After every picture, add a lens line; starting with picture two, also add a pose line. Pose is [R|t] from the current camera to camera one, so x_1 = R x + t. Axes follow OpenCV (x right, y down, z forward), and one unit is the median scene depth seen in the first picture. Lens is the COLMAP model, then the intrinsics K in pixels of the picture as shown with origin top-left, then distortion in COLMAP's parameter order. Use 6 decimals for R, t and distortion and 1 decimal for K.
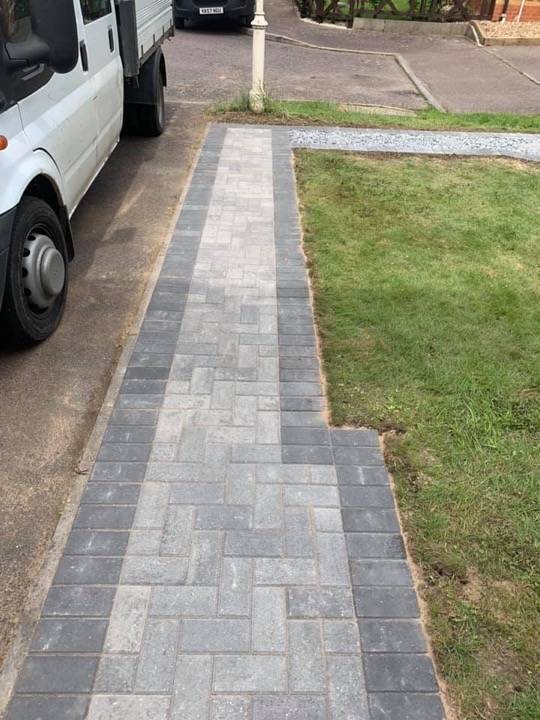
lens RADIAL K [[538.2, 0, 270.0], [0, 538.2, 360.0], [0, 0, 1]] dist [0.047168, -0.053934]
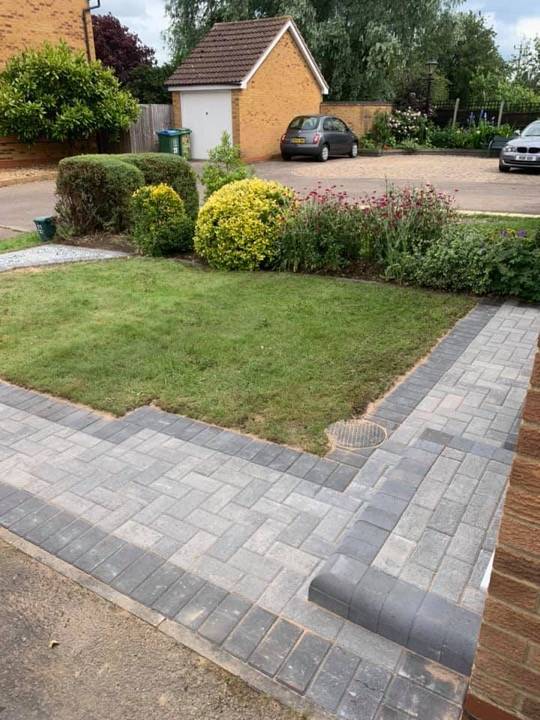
lens RADIAL K [[538.2, 0, 270.0], [0, 538.2, 360.0], [0, 0, 1]] dist [0.047168, -0.053934]
pose [[0.543274, -0.378069, 0.749612, -0.636738], [0.537935, 0.842262, 0.034935, 0.152547], [-0.644577, 0.384263, 0.660955, -0.212871]]
